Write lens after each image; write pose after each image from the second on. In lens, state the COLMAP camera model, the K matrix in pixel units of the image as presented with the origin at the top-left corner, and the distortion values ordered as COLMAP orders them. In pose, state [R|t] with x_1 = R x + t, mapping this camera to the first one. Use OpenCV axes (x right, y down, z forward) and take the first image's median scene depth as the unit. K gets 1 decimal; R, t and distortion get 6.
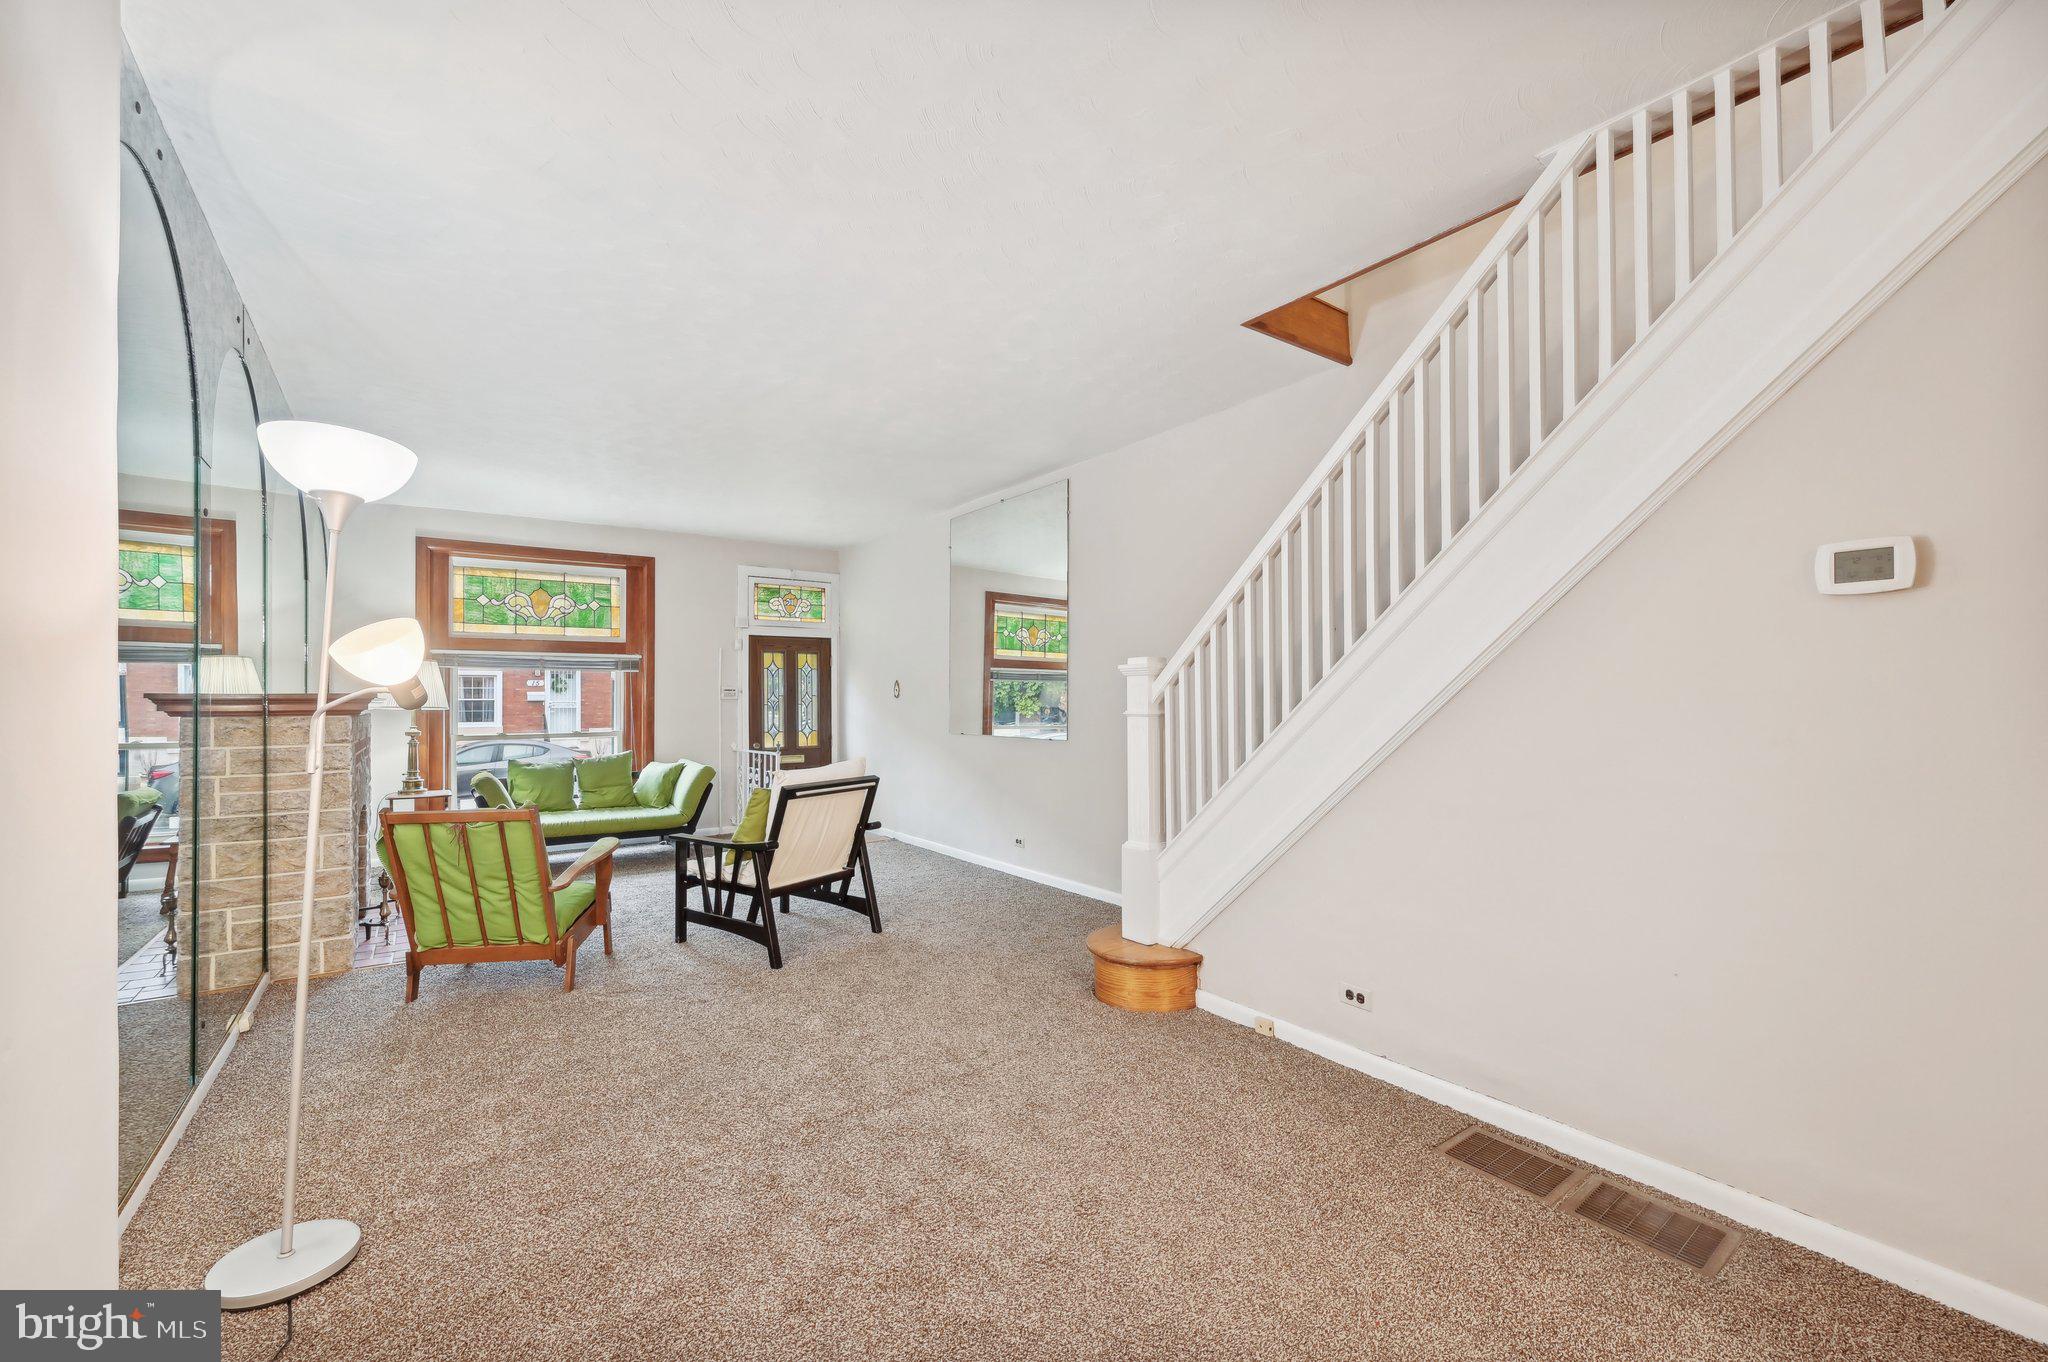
lens RADIAL K [[821.6, 0, 1034.9], [0, 821.6, 695.7], [0, 0, 1]] dist [-0.000600, 0.000111]
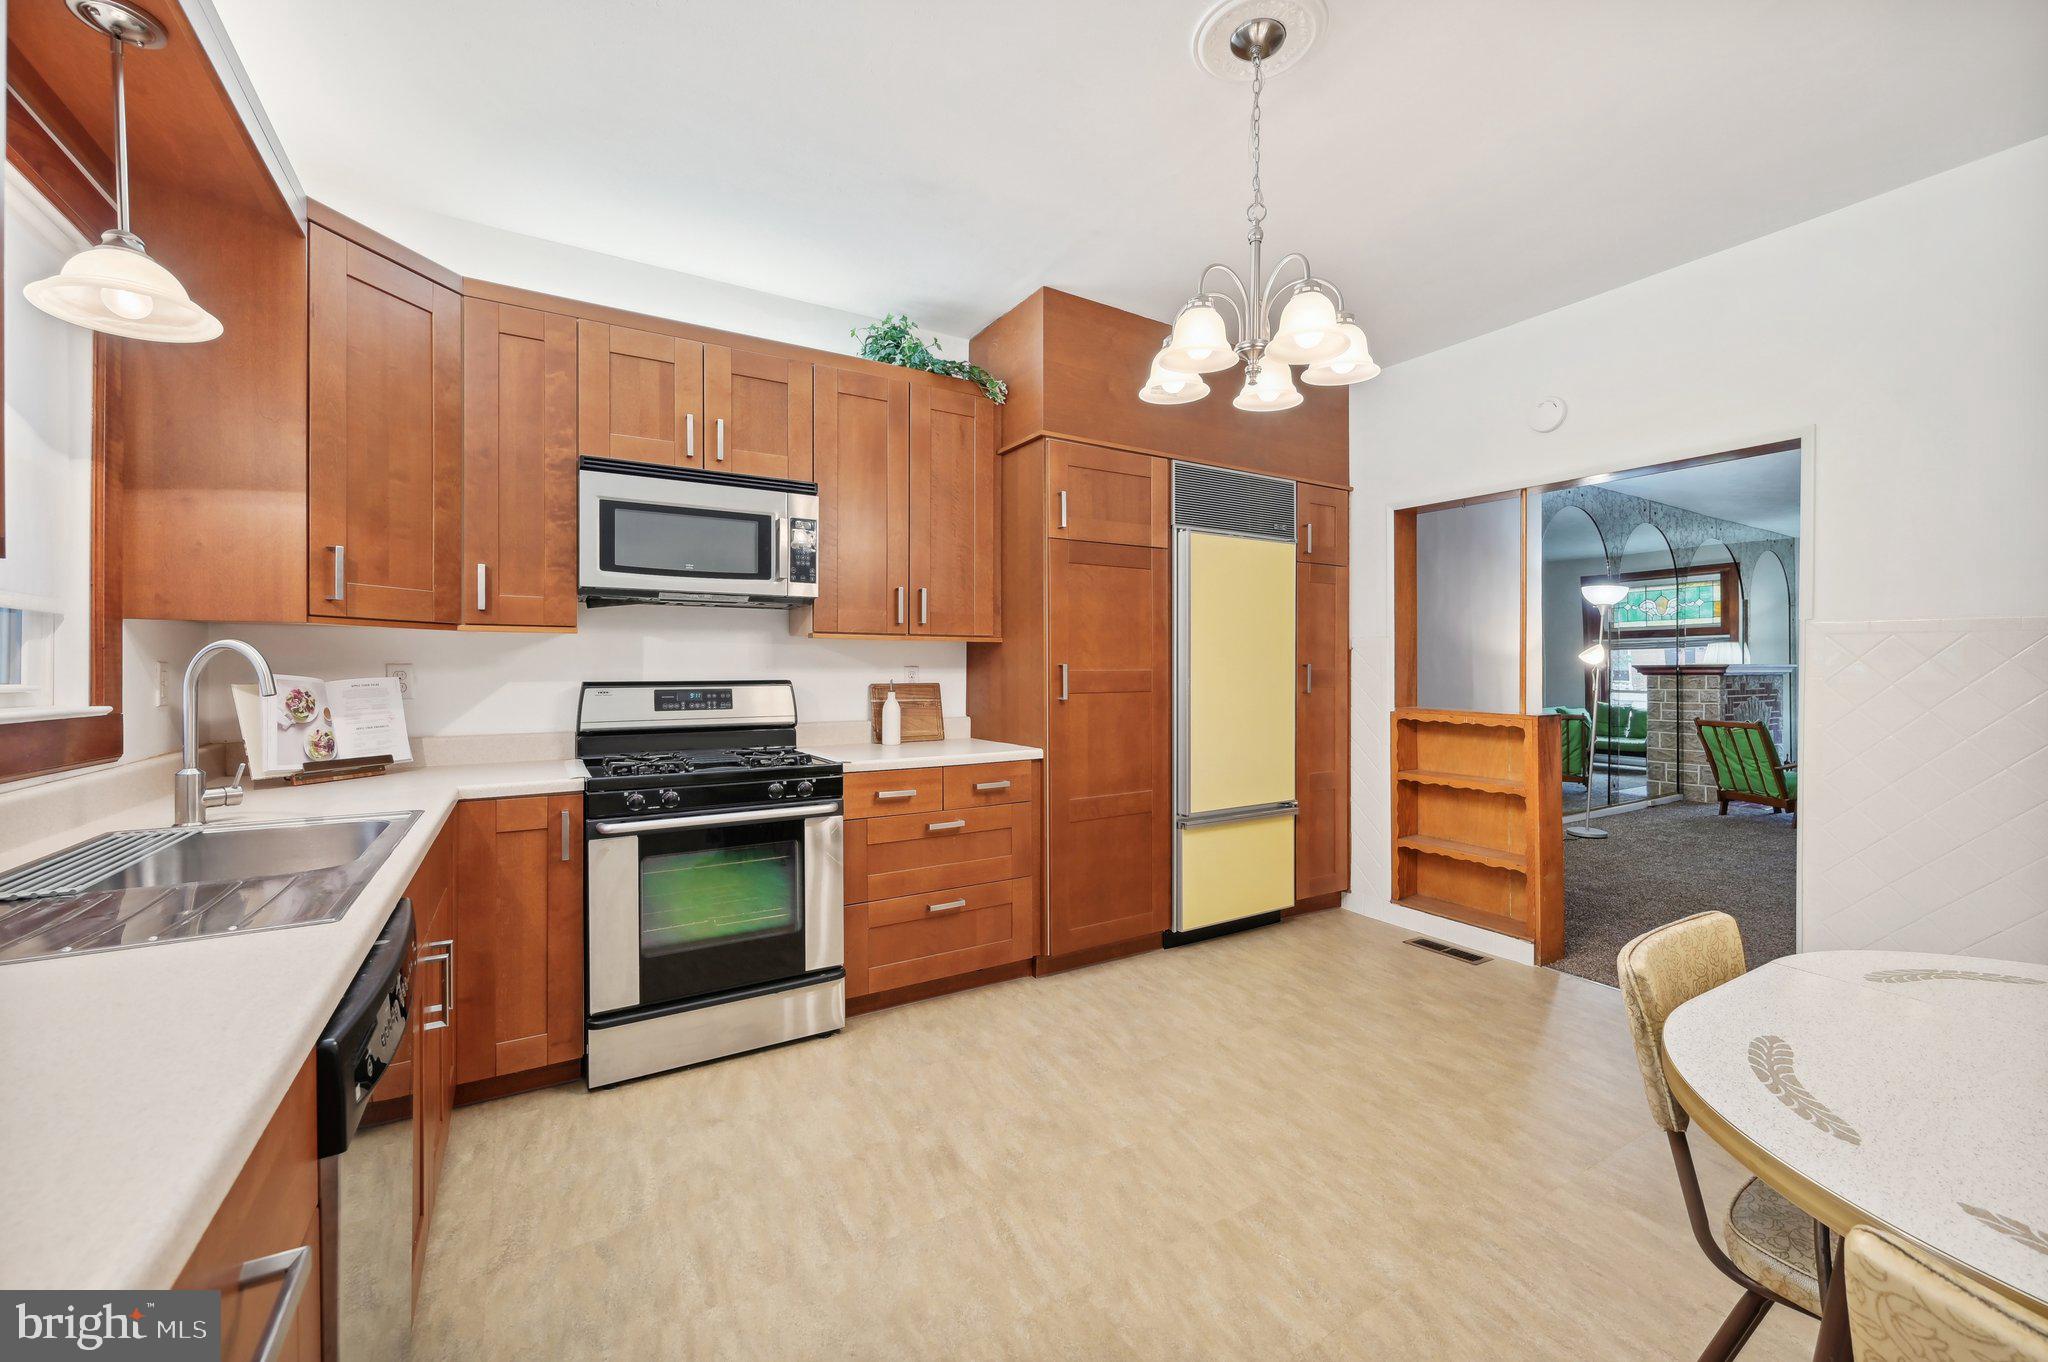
lens RADIAL K [[823.0, 0, 1029.8], [0, 823.0, 674.3], [0, 0, 1]] dist [0.000513, 0.000287]
pose [[-0.083411, 0.006591, -0.996493, 0.726661], [0.010315, 0.999930, 0.005750, -0.004125], [0.996462, -0.009799, -0.083473, -0.276625]]
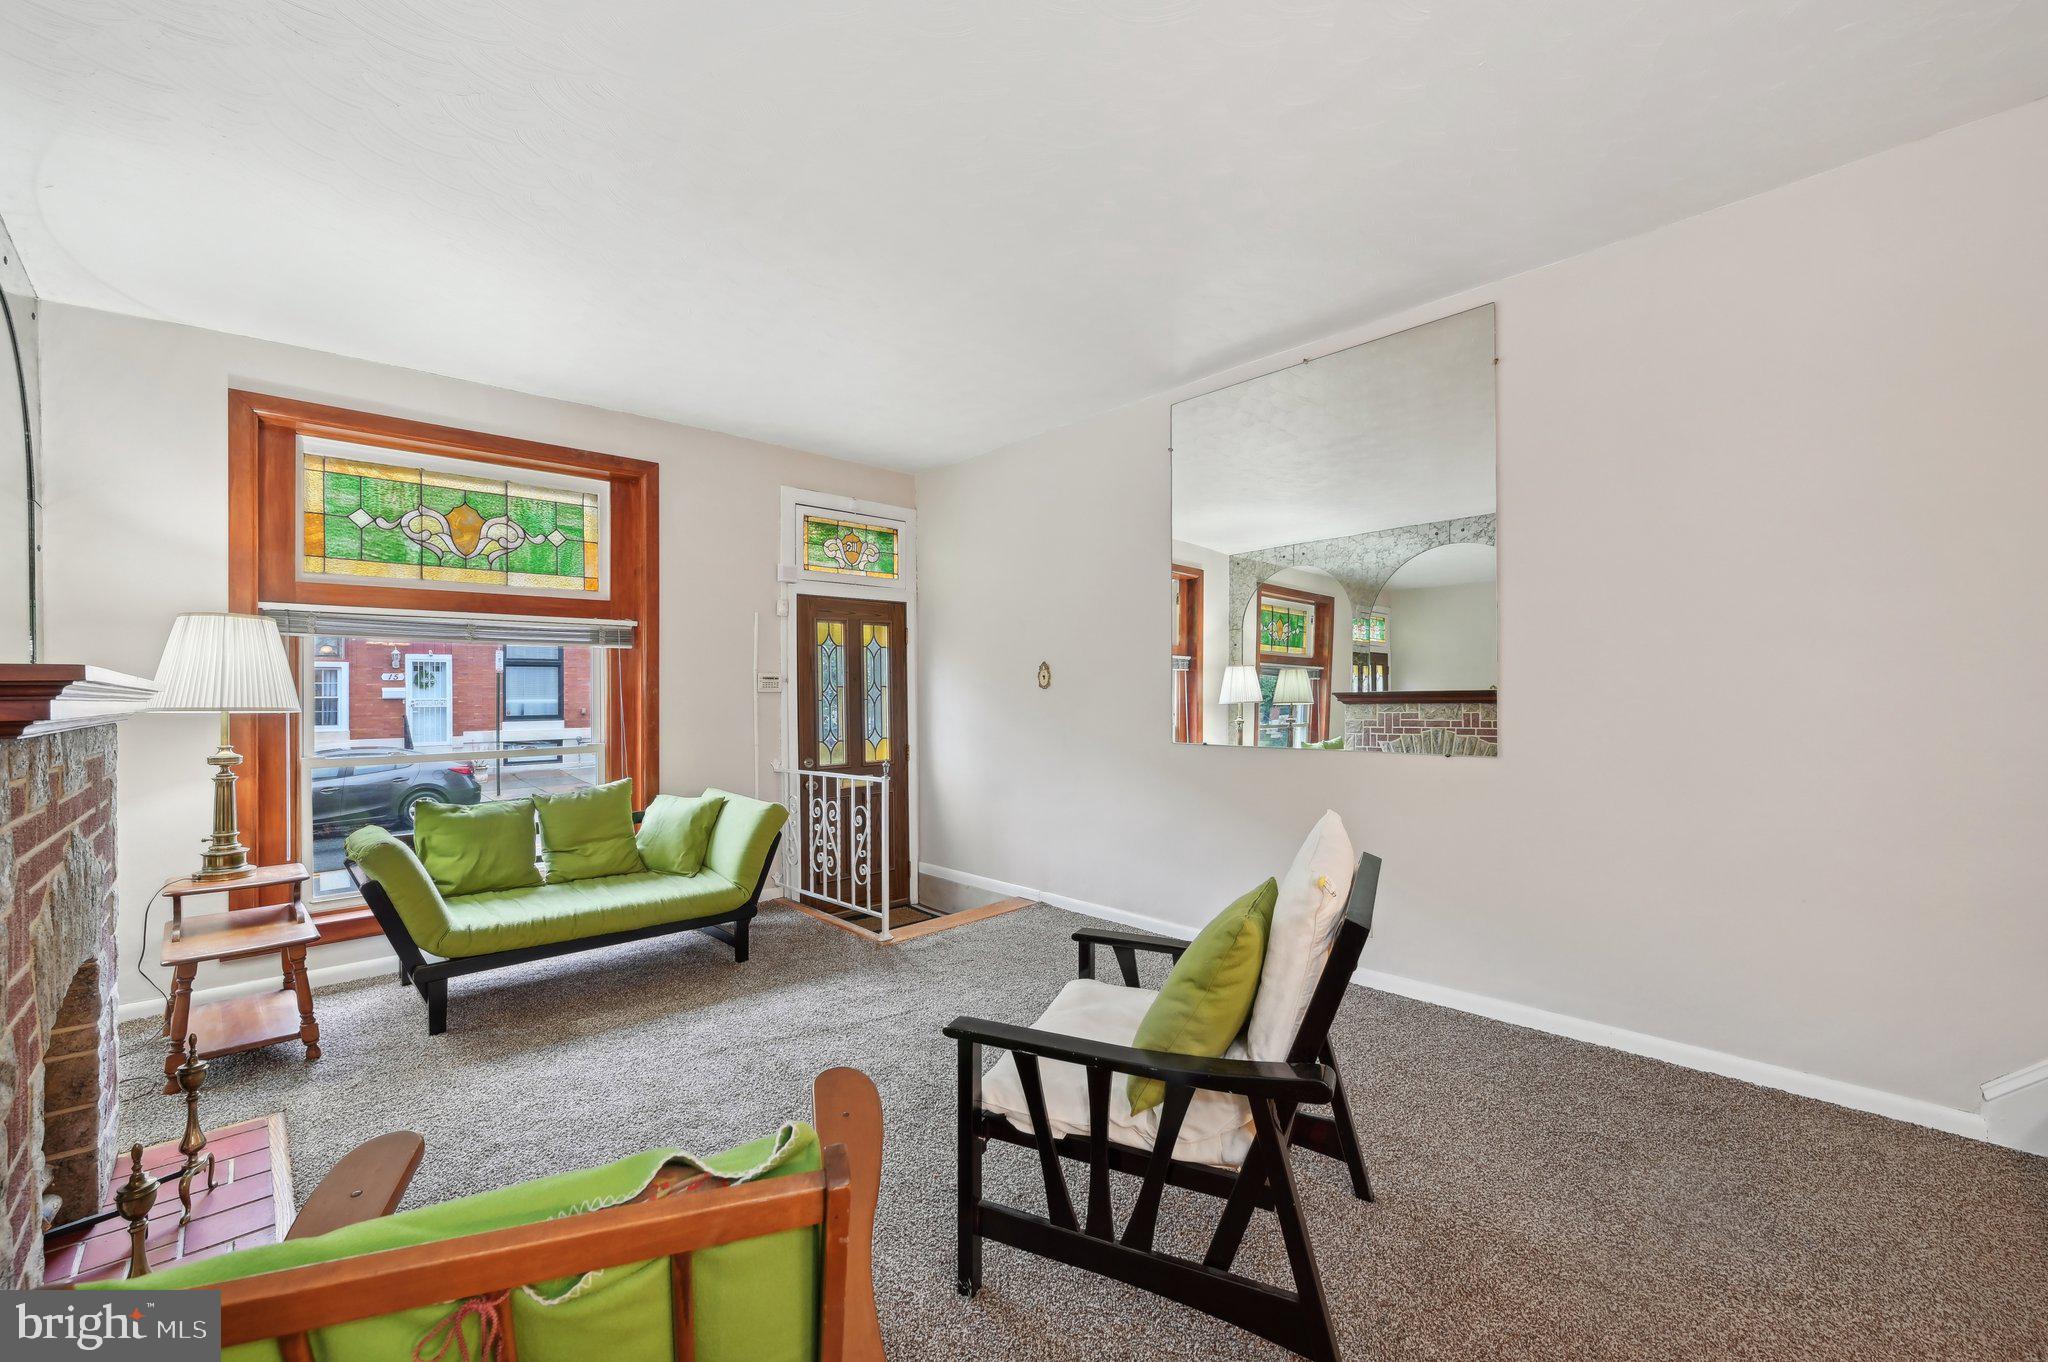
lens RADIAL K [[824.9, 0, 1031.7], [0, 824.9, 690.8], [0, 0, 1]] dist [-0.001031, -0.000182]
pose [[0.992013, -0.005073, 0.126033, -0.286445], [0.005067, 0.999987, 0.000375, 0.004632], [-0.126033, 0.000267, 0.992026, 0.379178]]
